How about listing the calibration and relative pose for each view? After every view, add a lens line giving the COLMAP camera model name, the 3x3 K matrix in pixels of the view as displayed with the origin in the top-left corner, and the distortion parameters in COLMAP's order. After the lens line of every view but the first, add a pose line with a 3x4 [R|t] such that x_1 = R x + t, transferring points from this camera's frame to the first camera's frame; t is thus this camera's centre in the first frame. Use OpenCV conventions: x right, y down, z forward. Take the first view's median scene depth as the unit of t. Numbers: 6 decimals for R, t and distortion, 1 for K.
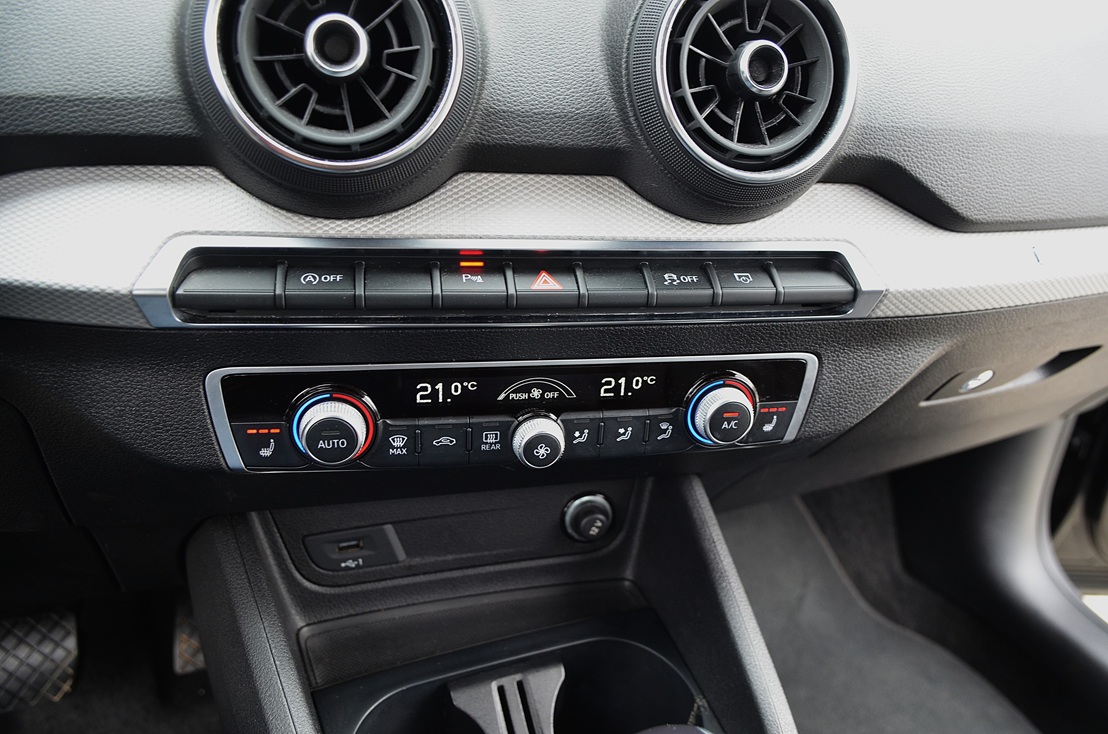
lens RADIAL K [[807.0, 0, 568.0], [0, 807.0, 365.1], [0, 0, 1]] dist [-0.051898, -0.003940]
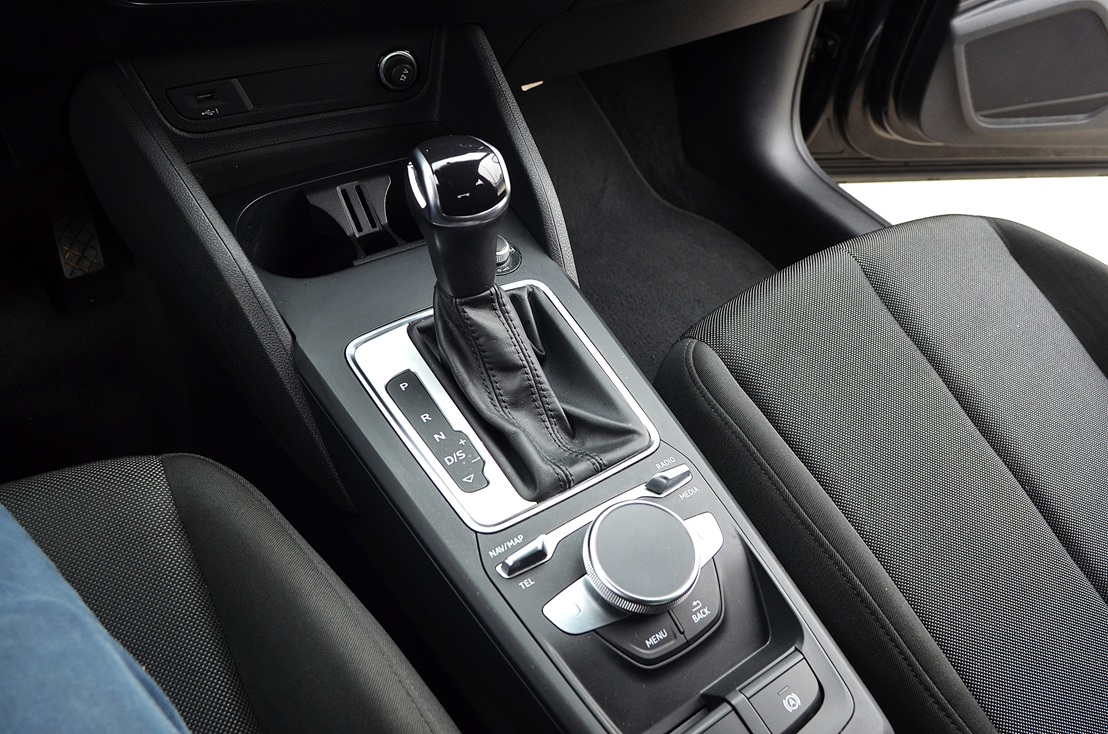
lens RADIAL K [[807.0, 0, 568.0], [0, 807.0, 365.1], [0, 0, 1]] dist [-0.051898, -0.003940]
pose [[0.979034, -0.119132, 0.165226, 0.033695], [0.050307, 0.927427, 0.370605, 0.238032], [-0.197386, -0.354523, 0.913976, -0.502676]]
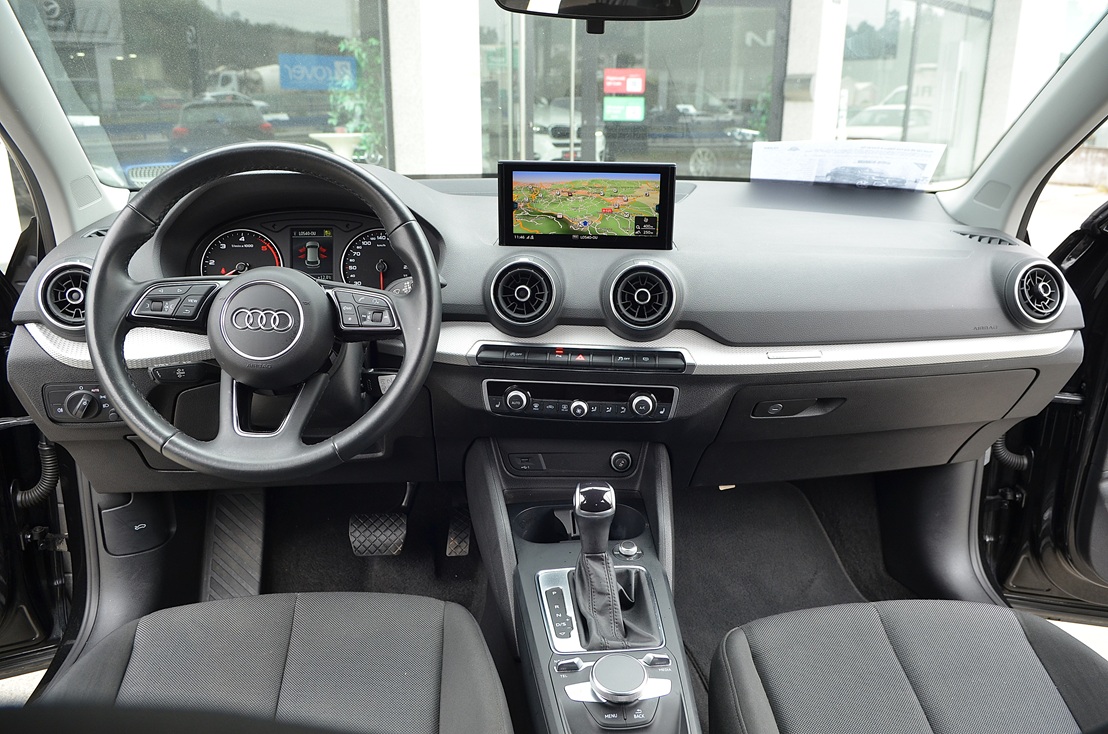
lens RADIAL K [[838.7, 0, 587.8], [0, 838.7, 365.6], [0, 0, 1]] dist [0.003673, -0.000030]
pose [[0.961323, 0.029308, -0.273860, 0.867568], [-0.069217, 0.988119, -0.137225, 0.366532], [0.266584, 0.150874, 0.951930, -2.083101]]
